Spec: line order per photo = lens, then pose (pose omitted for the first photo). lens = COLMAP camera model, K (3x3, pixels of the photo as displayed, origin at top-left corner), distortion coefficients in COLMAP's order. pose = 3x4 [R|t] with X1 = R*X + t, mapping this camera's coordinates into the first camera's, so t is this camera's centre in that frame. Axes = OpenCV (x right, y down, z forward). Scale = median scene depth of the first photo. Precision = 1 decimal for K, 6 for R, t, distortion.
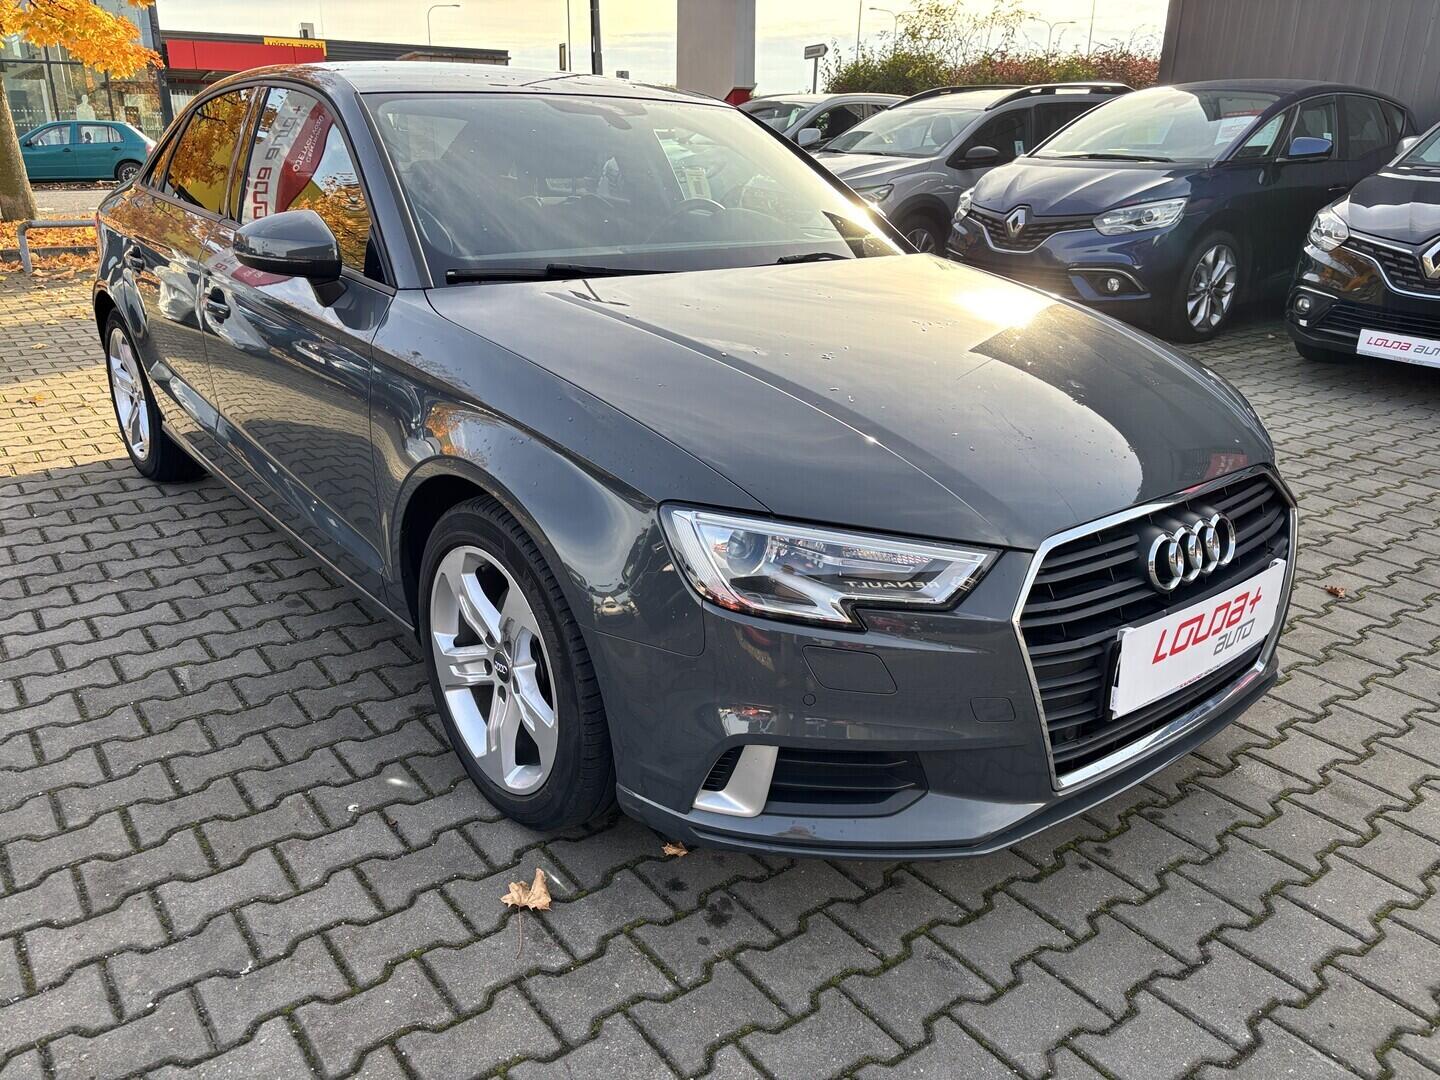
lens RADIAL K [[1100.4, 0, 716.0], [0, 1100.4, 515.8], [0, 0, 1]] dist [0.025472, -0.012264]
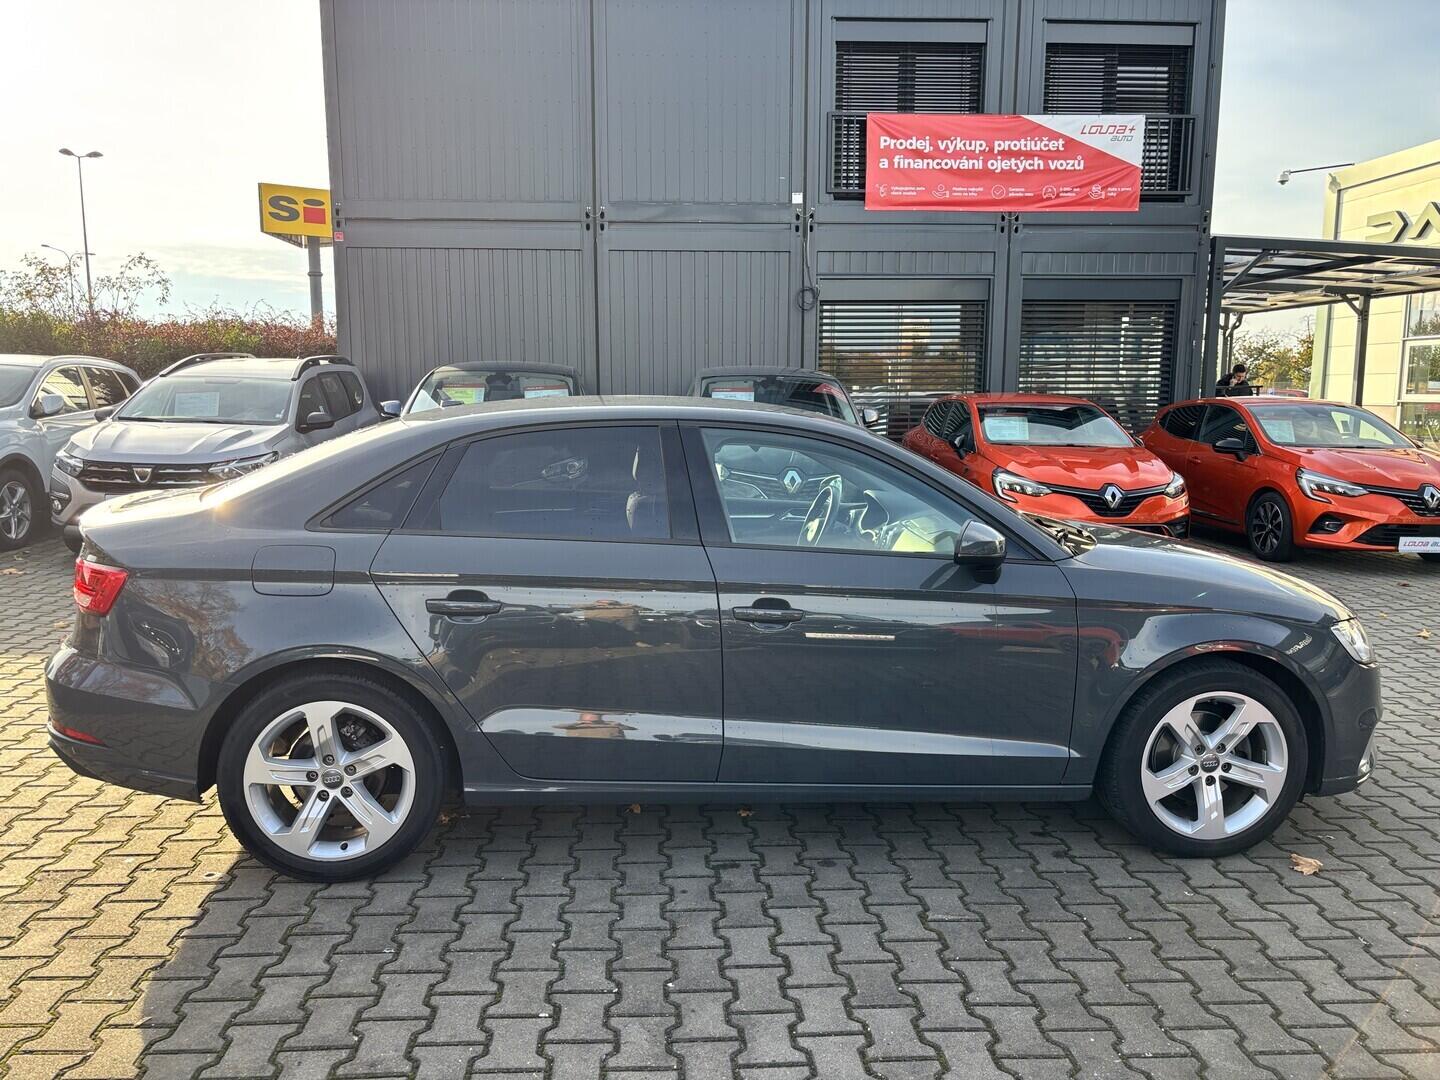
lens RADIAL K [[1090.4, 0, 700.1], [0, 1090.4, 535.2], [0, 0, 1]] dist [0.017395, -0.001606]
pose [[0.553833, -0.126882, 0.822903, -1.654937], [0.272749, 0.961437, -0.035324, -0.294205], [-0.786687, 0.244009, 0.567083, 0.502343]]
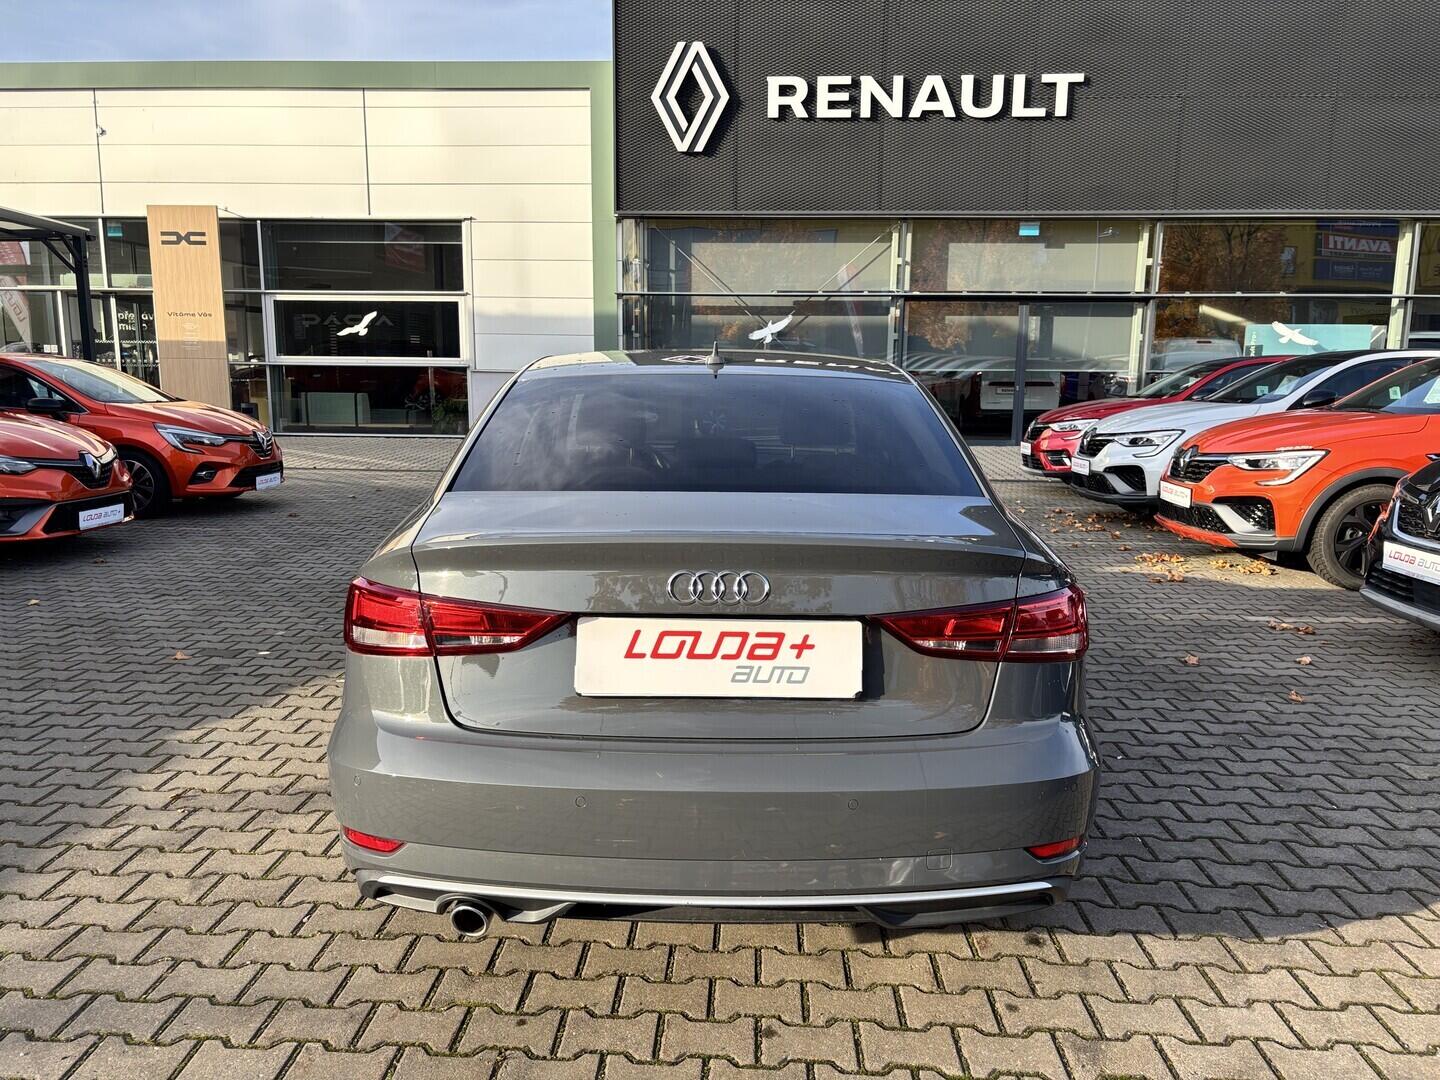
lens RADIAL K [[1096.0, 0, 710.4], [0, 1096.0, 529.1], [0, 0, 1]] dist [0.060389, -0.060290]
pose [[-0.772576, -0.121096, 0.623267, -1.326694], [0.183684, 0.897038, 0.401974, -0.974383], [-0.607772, 0.425040, -0.670787, 2.587912]]
